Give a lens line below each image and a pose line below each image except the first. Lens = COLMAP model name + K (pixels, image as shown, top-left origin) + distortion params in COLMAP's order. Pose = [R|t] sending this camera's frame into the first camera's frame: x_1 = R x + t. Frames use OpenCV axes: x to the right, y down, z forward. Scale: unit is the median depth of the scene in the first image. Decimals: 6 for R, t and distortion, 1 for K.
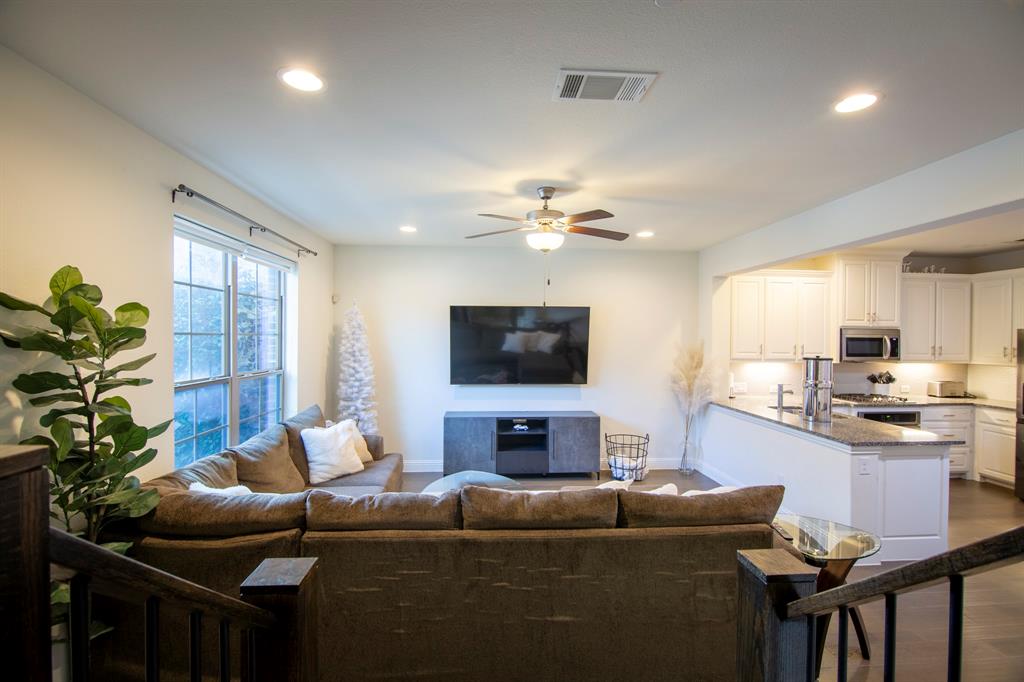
lens RADIAL K [[455.3, 0, 514.1], [0, 455.3, 341.4], [0, 0, 1]] dist [0.001052, -0.000014]
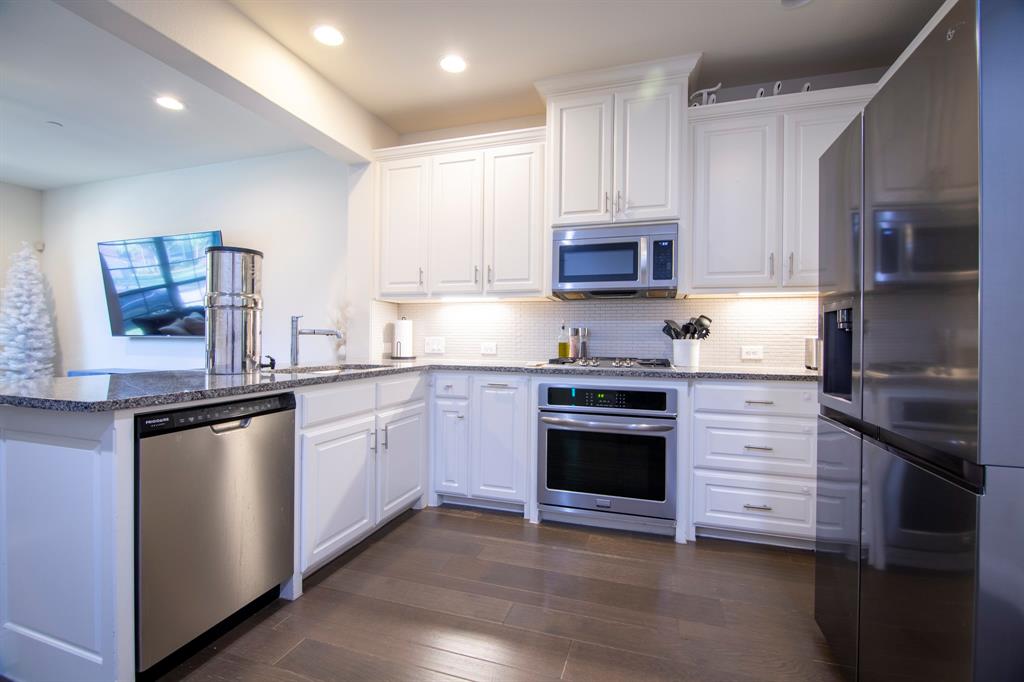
lens RADIAL K [[455.3, 0, 509.6], [0, 455.3, 336.4], [0, 0, 1]] dist [0.001052, -0.000014]
pose [[0.921151, -0.001504, -0.389203, 0.876076], [-0.008999, 0.999643, -0.025162, 0.109399], [0.389102, 0.026680, 0.920808, 0.494148]]
